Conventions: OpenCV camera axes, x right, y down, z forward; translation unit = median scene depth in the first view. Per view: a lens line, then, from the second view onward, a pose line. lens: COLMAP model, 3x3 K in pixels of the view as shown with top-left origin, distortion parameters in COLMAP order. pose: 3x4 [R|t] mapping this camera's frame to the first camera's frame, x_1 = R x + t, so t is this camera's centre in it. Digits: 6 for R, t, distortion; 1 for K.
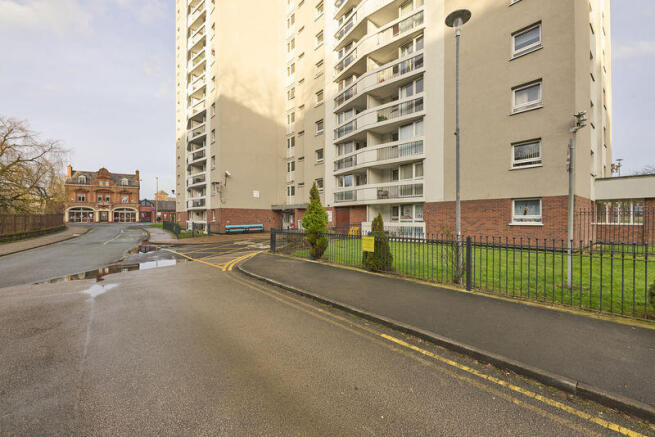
lens RADIAL K [[278.2, 0, 328.8], [0, 278.2, 208.8], [0, 0, 1]] dist [0.002092, 0.000110]
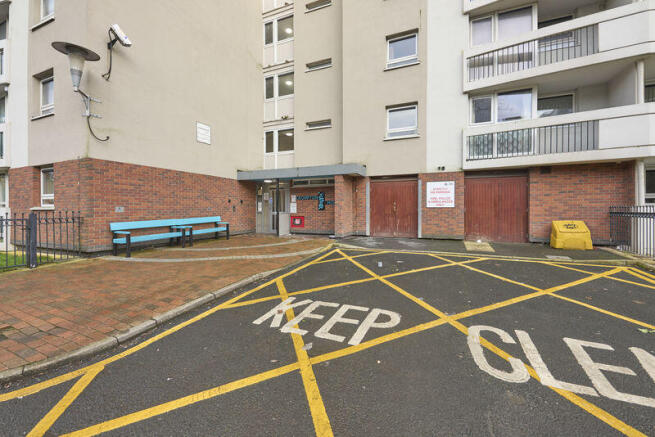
lens RADIAL K [[278.2, 0, 328.8], [0, 278.2, 208.8], [0, 0, 1]] dist [0.002092, 0.000110]
pose [[0.889147, -0.002727, 0.457614, -0.302628], [-0.013293, 0.999406, 0.031784, 0.033704], [-0.457429, -0.034343, 0.888583, 0.643230]]
